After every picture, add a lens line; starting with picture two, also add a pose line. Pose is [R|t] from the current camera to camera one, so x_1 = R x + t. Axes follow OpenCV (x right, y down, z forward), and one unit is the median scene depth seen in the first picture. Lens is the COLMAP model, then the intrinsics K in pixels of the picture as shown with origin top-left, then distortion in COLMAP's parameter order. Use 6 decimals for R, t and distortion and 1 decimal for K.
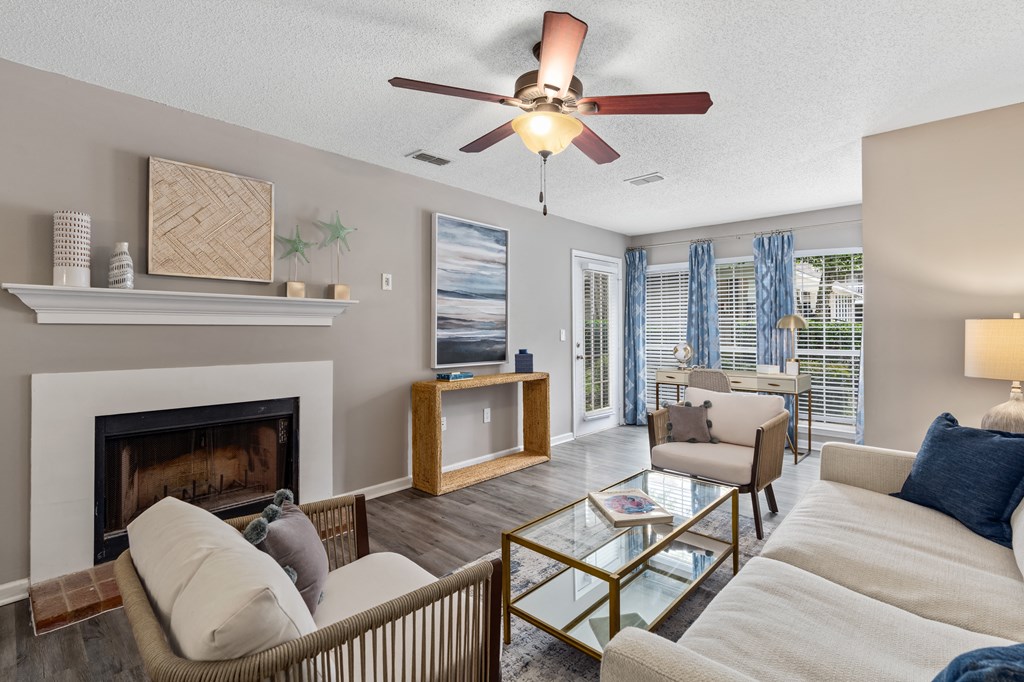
lens RADIAL K [[475.5, 0, 513.0], [0, 475.5, 326.6], [0, 0, 1]] dist [-0.007259, 0.002170]
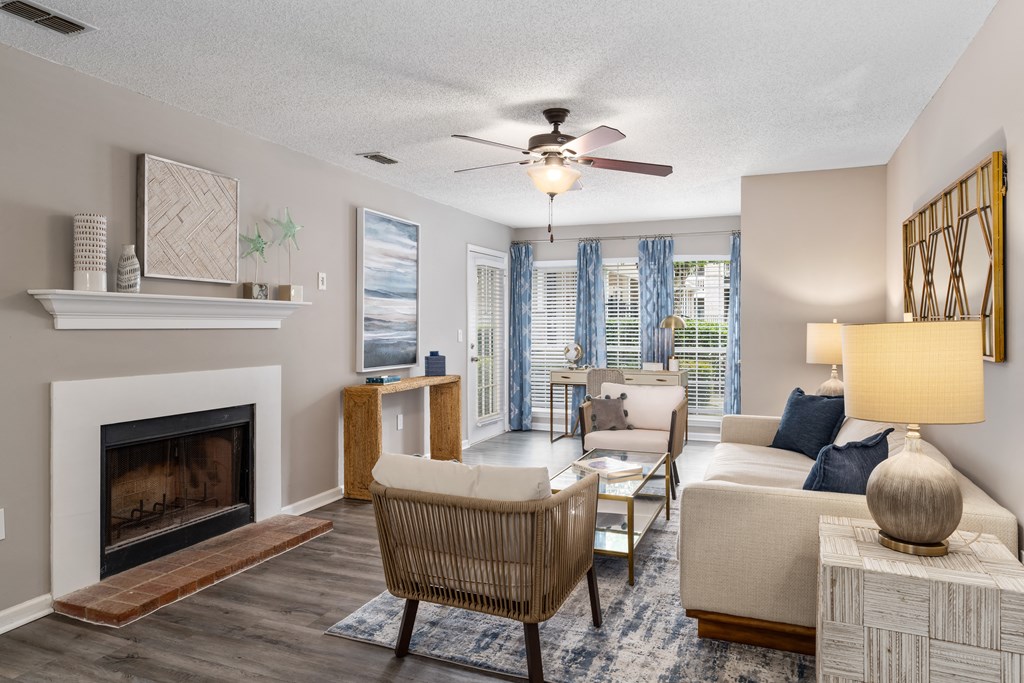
lens RADIAL K [[630.0, 0, 517.3], [0, 630.0, 337.4], [0, 0, 1]] dist [-0.006784, 0.001143]
pose [[0.938344, -0.008757, 0.345592, -0.356591], [0.000913, 0.999738, 0.022853, -0.011756], [-0.345702, -0.021129, 0.938106, -0.327043]]
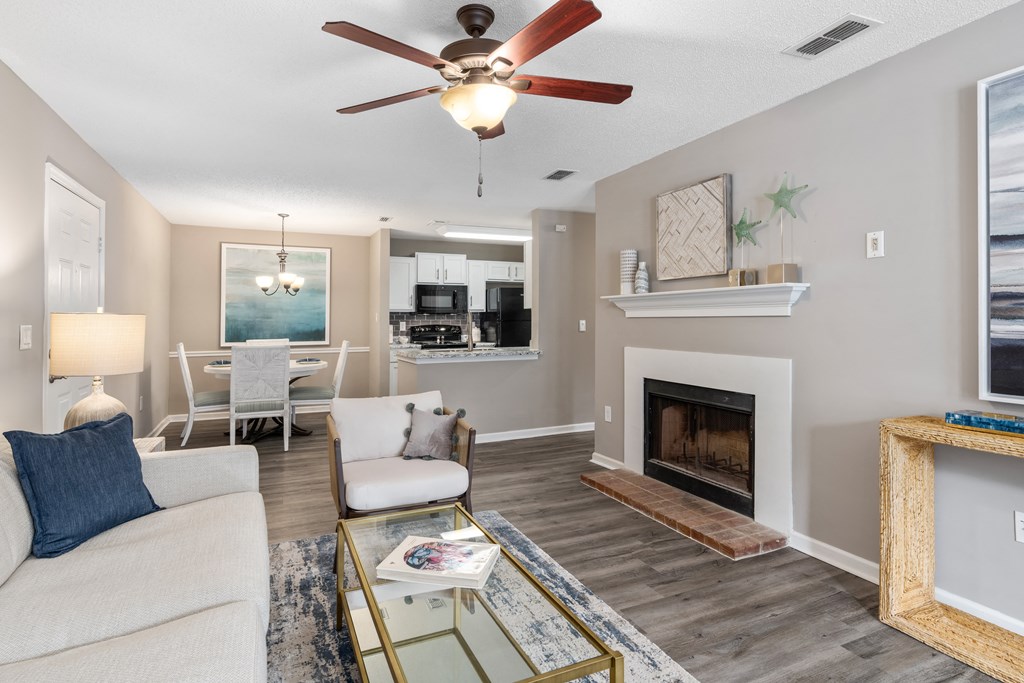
lens RADIAL K [[553.9, 0, 527.1], [0, 553.9, 313.1], [0, 0, 1]] dist [-0.006993, -0.000565]
pose [[-0.387865, -0.012335, -0.921634, 0.621551], [0.008309, 0.999823, -0.016878, 0.005393], [0.921679, -0.014204, -0.387694, 0.913694]]
